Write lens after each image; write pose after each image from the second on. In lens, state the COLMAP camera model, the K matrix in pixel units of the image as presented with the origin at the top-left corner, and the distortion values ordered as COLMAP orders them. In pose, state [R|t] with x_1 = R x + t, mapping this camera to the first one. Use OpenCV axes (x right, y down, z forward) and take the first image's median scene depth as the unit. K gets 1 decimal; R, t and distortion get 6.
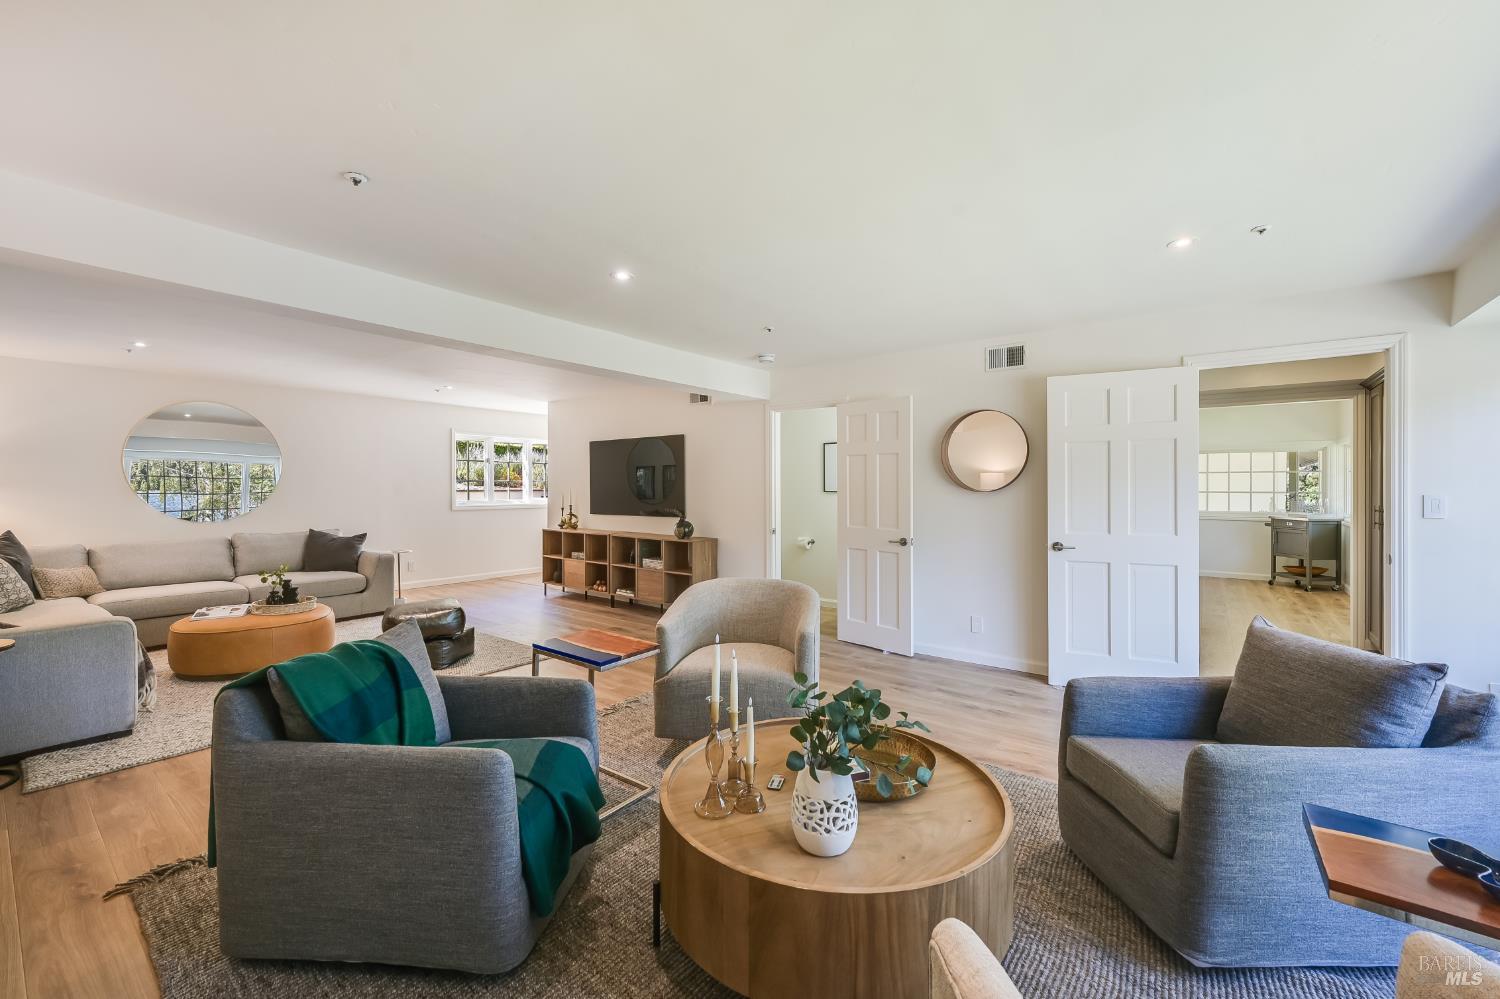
lens RADIAL K [[591.5, 0, 750.3], [0, 591.5, 493.6], [0, 0, 1]] dist [0.000463, 0.000044]
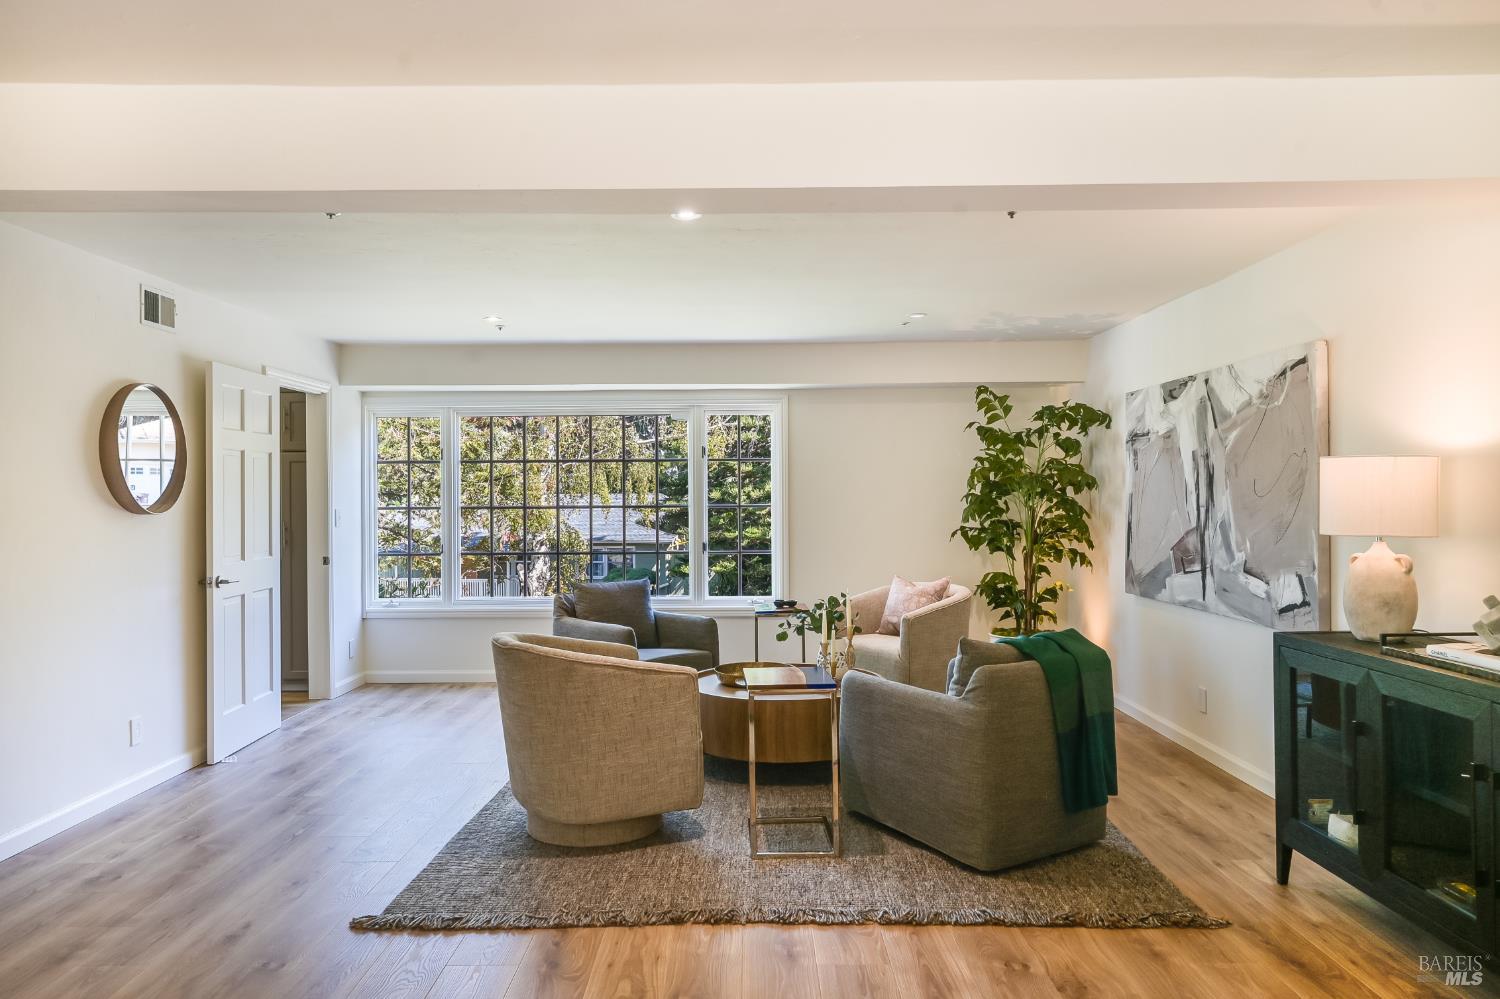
lens RADIAL K [[1024.5, 0, 749.9], [0, 1024.5, 496.4], [0, 0, 1]] dist [0.000900, 0.000264]
pose [[-0.614214, 0.004451, 0.789127, -0.909018], [0.011730, 0.999925, 0.003490, -0.017012], [-0.789052, 0.011400, -0.614220, 1.243409]]
